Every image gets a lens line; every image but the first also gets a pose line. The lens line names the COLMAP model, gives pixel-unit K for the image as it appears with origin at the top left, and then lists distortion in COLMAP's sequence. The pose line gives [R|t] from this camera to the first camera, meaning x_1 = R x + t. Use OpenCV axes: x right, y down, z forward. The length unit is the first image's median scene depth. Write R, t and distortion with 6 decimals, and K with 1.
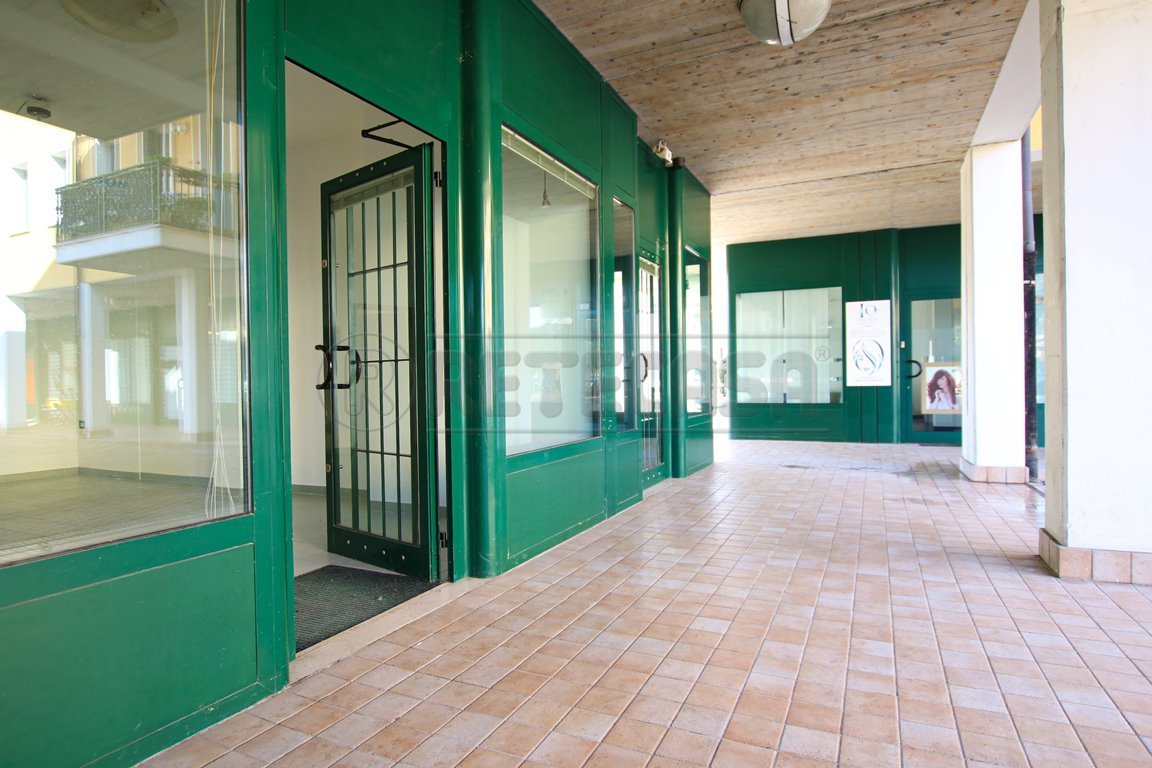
lens RADIAL K [[650.1, 0, 576.0], [0, 650.1, 384.0], [0, 0, 1]] dist [-0.020925, -0.000140]
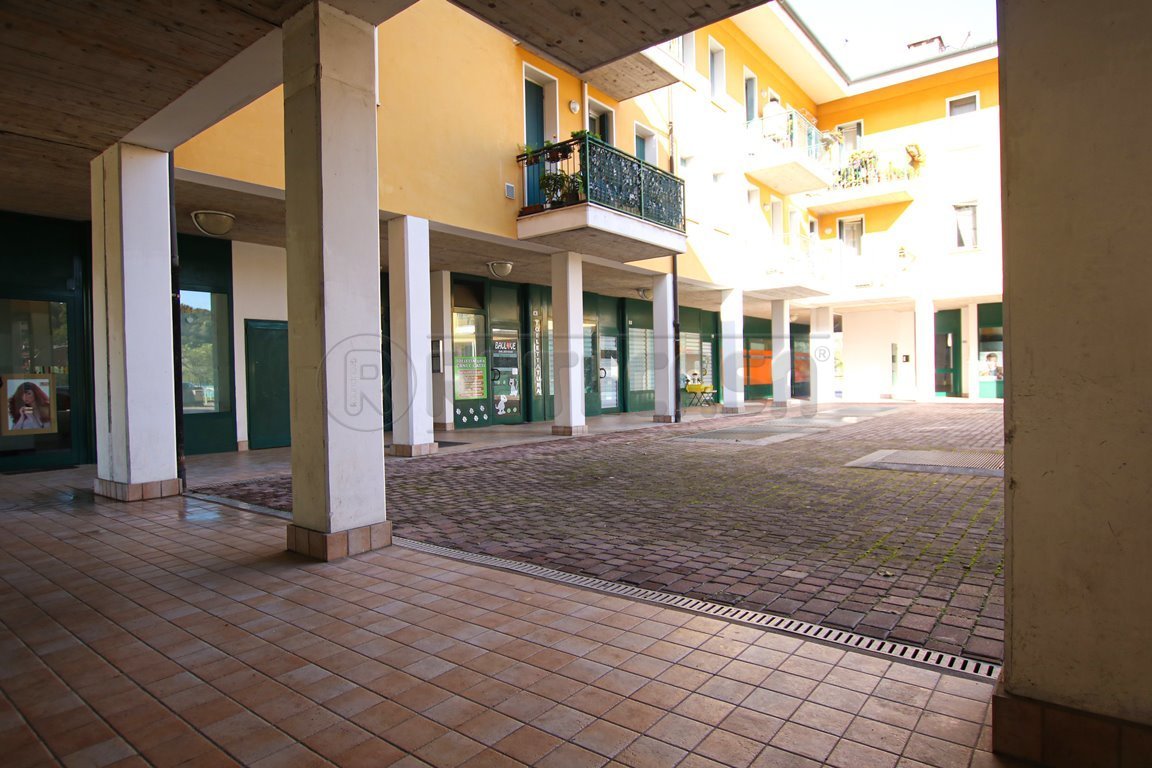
lens RADIAL K [[650.1, 0, 576.0], [0, 650.1, 384.0], [0, 0, 1]] dist [-0.020925, -0.000140]
pose [[0.231314, -0.000026, 0.972879, -0.275122], [0.022711, 0.999728, -0.005373, 0.002166], [-0.972614, 0.023338, 0.231252, 0.307900]]
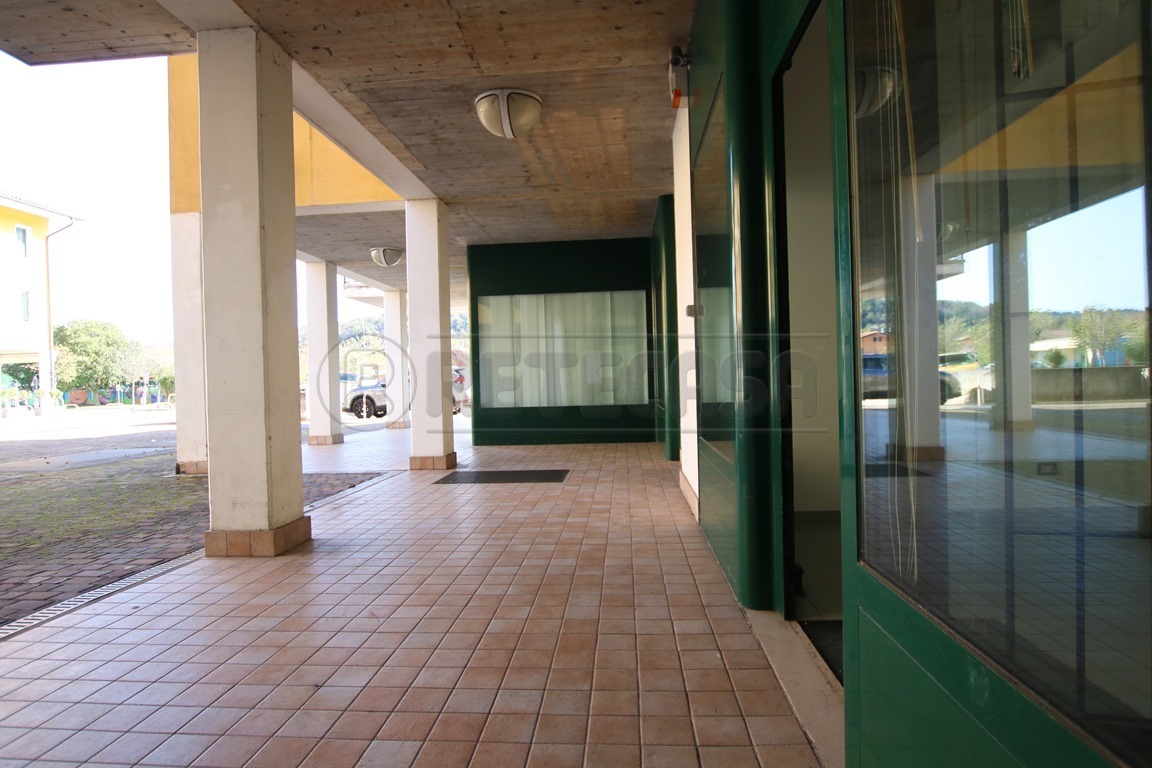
lens RADIAL K [[650.1, 0, 576.0], [0, 650.1, 384.0], [0, 0, 1]] dist [-0.020925, -0.000140]
pose [[-0.938759, 0.041802, -0.342030, 0.204378], [0.037476, 0.999112, 0.019251, -0.012382], [0.342531, 0.005255, -0.939492, 1.451420]]
